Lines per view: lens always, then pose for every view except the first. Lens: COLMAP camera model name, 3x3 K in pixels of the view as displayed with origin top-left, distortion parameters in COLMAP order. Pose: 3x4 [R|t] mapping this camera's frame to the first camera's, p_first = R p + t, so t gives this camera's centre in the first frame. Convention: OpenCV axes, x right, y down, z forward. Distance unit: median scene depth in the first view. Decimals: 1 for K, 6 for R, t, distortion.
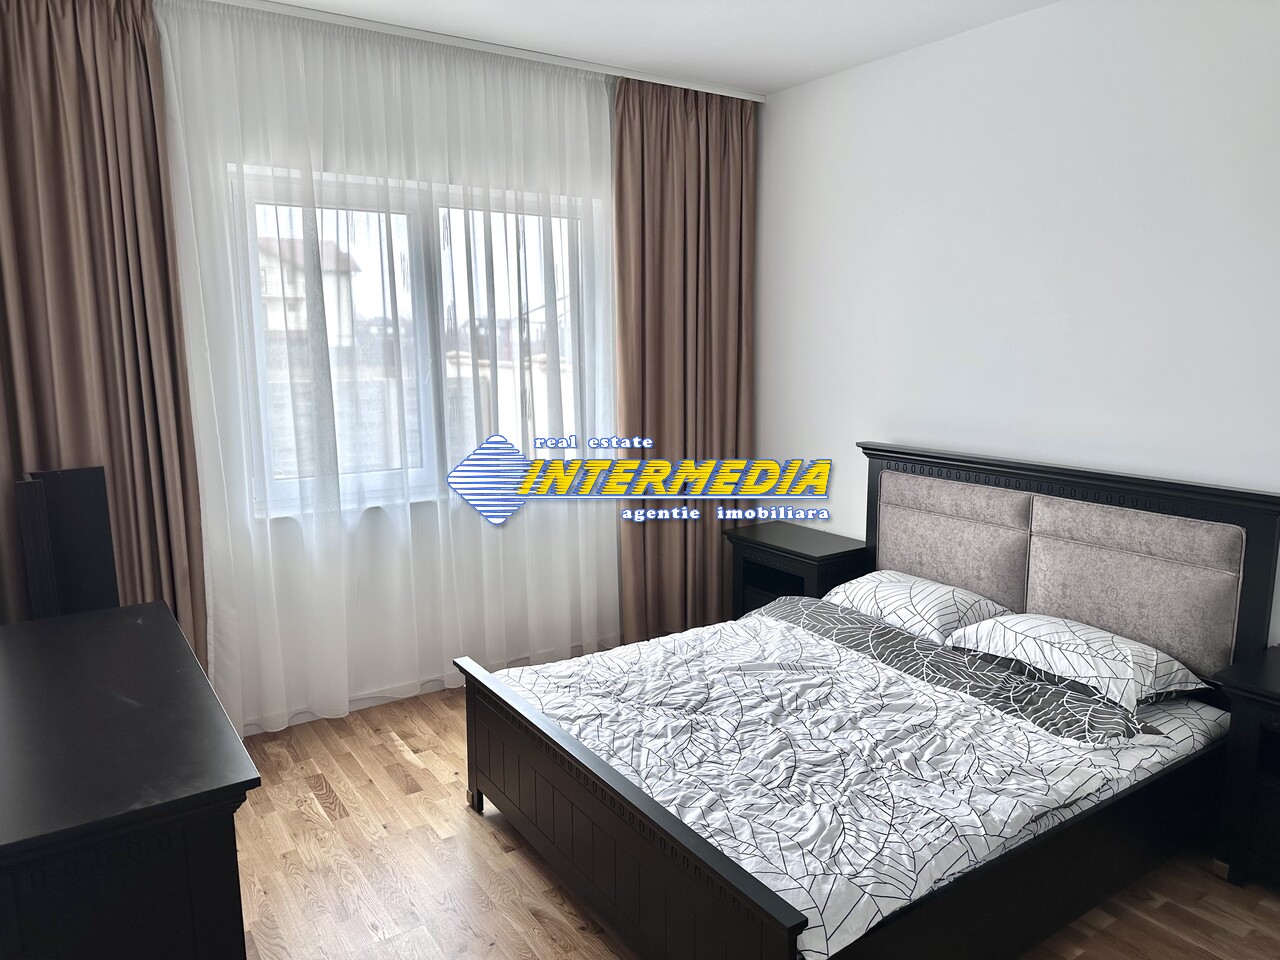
lens RADIAL K [[888.2, 0, 640.0], [0, 888.2, 480.0], [0, 0, 1]] dist [-0.005368, -0.006066]
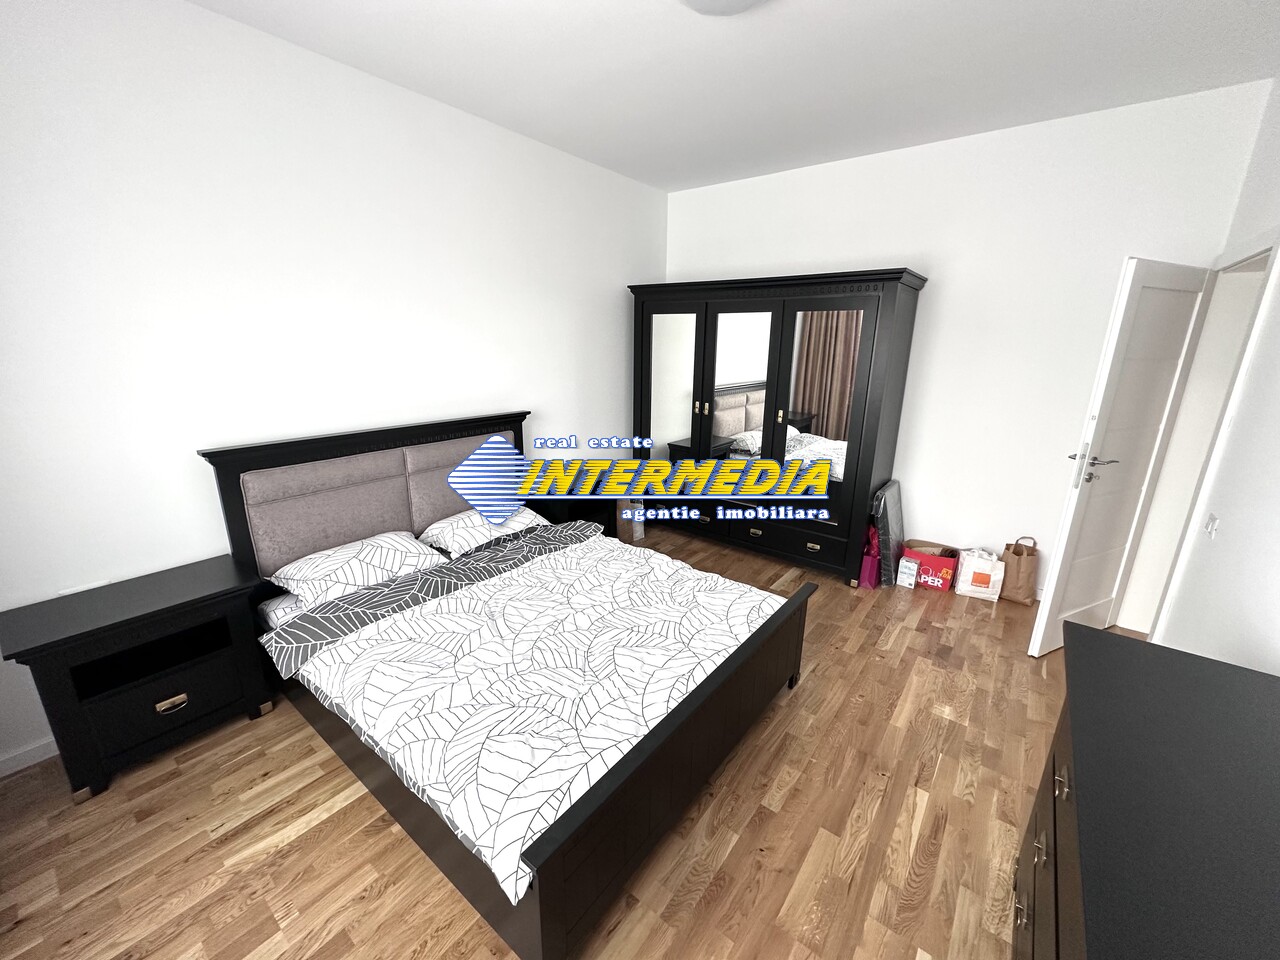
lens RADIAL K [[508.9, 0, 640.0], [0, 508.9, 480.0], [0, 0, 1]] dist [0.000194, 0.000101]
pose [[-0.317311, -0.250660, 0.914595, -0.378920], [0.131790, 0.943421, 0.304284, -0.116259], [-0.939119, 0.217087, -0.266323, 0.744484]]
